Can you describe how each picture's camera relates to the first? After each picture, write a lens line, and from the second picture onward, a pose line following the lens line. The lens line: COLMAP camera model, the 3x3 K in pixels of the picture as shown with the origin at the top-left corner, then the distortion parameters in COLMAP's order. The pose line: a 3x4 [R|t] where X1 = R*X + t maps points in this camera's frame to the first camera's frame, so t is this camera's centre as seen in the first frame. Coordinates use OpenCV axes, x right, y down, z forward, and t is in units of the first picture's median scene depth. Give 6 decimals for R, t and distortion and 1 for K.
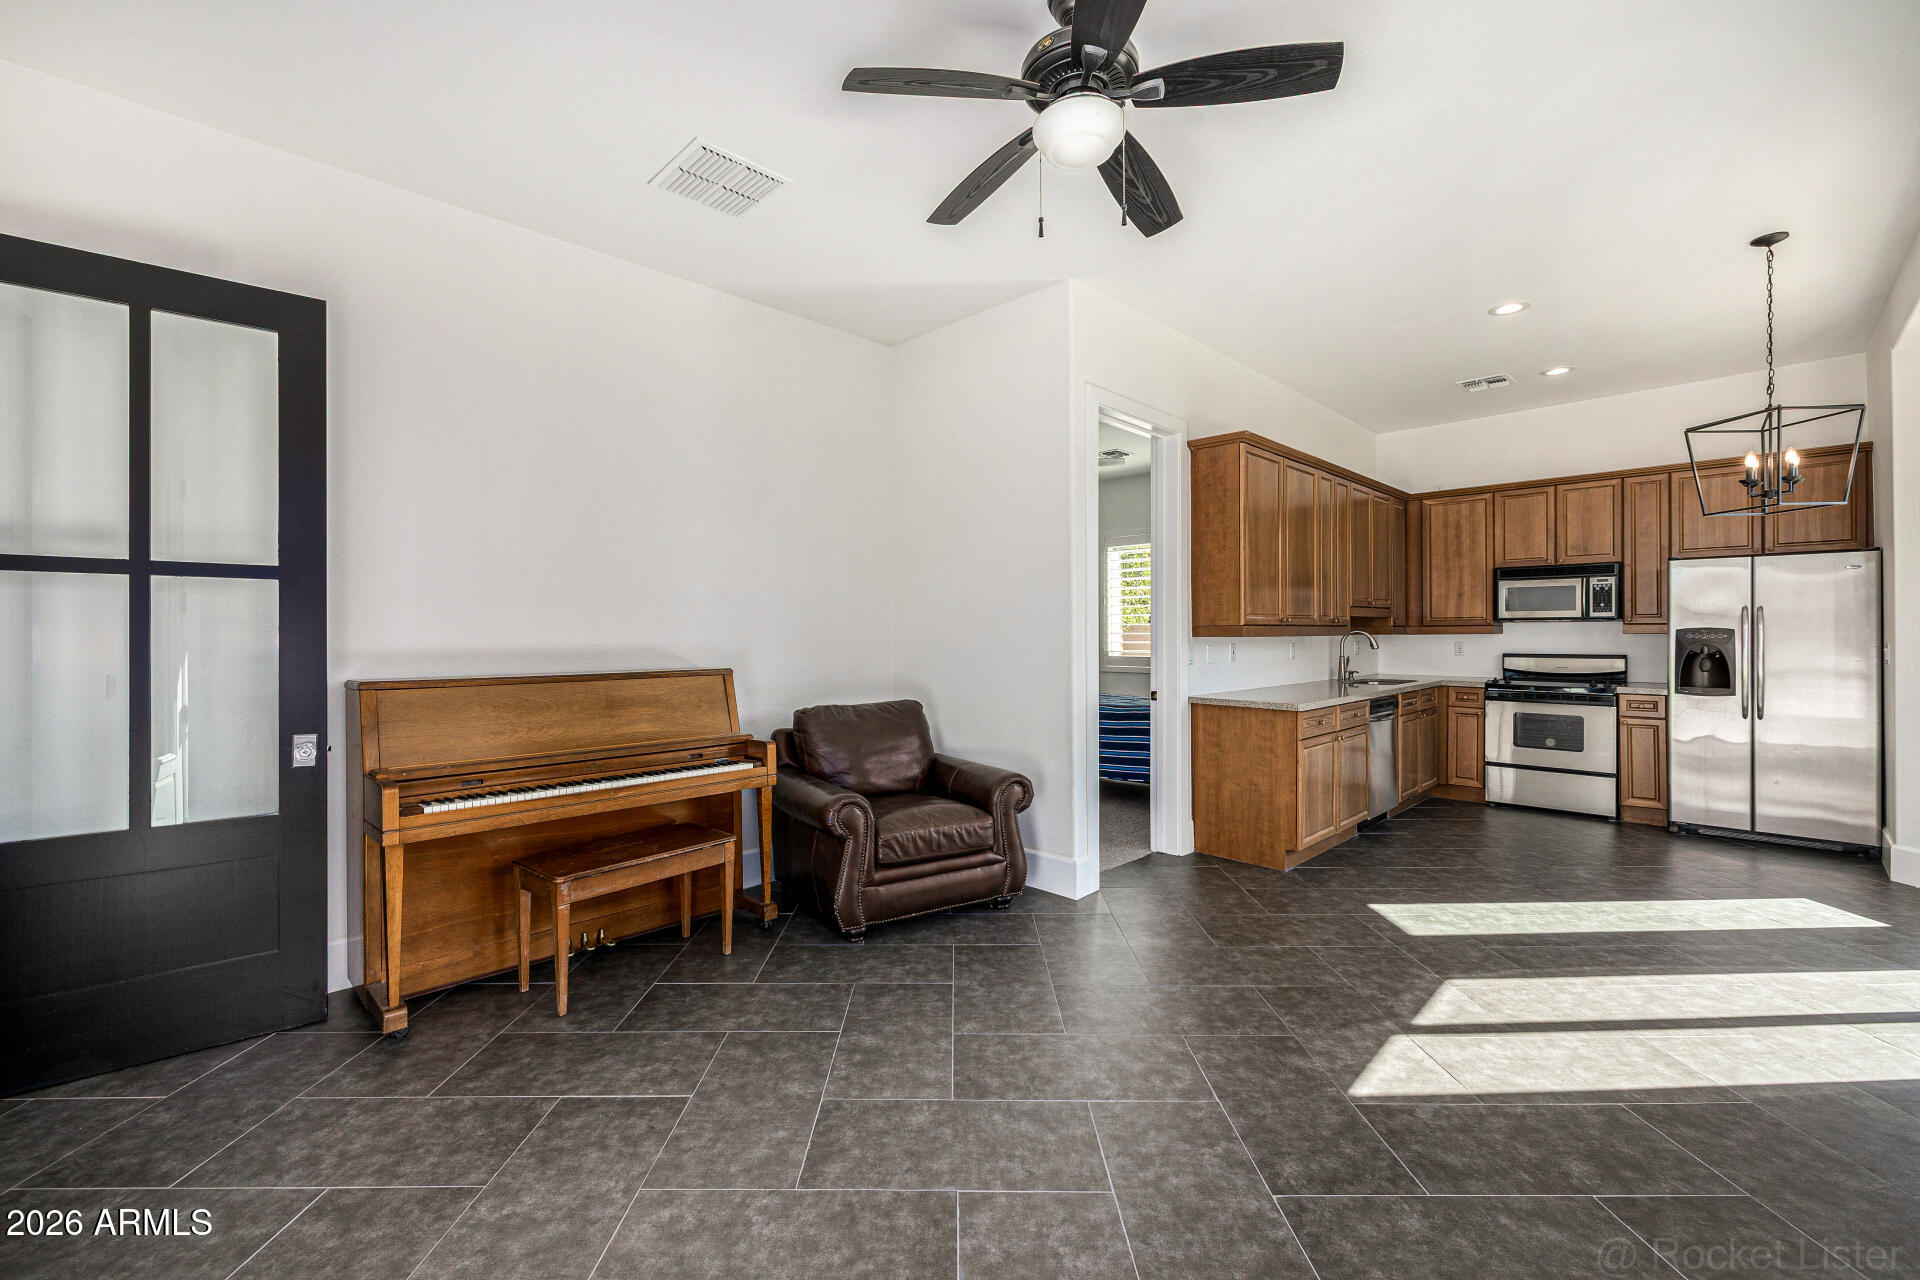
lens RADIAL K [[807.4, 0, 957.2], [0, 807.4, 634.4], [0, 0, 1]] dist [-0.001708, -0.000029]
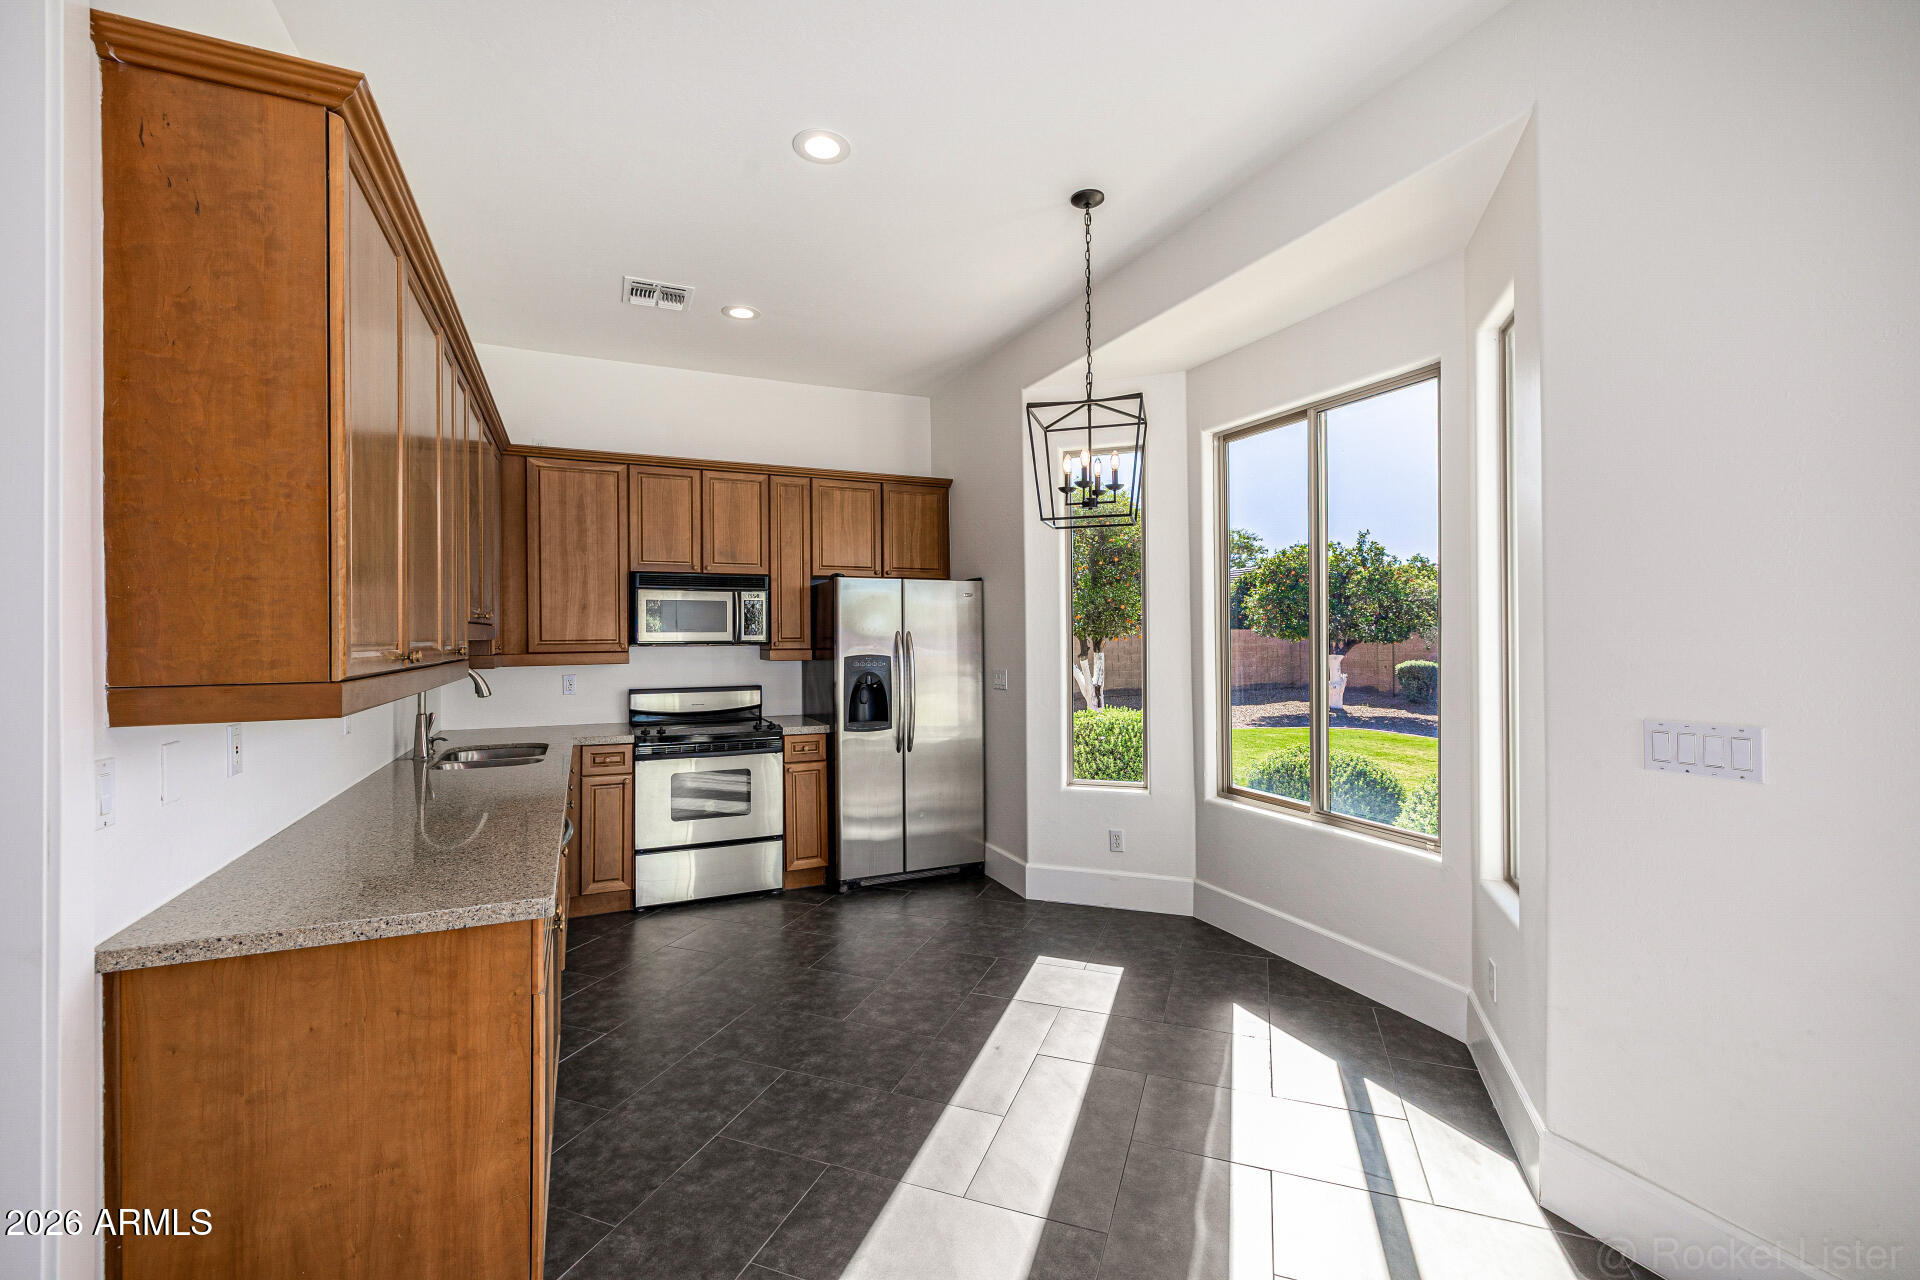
lens RADIAL K [[807.4, 0, 957.2], [0, 807.4, 634.4], [0, 0, 1]] dist [-0.001708, -0.000029]
pose [[0.353235, 0.004315, 0.935525, 0.107862], [0.007547, 0.999944, -0.007462, -0.019942], [-0.935504, 0.009696, 0.353182, 0.505355]]
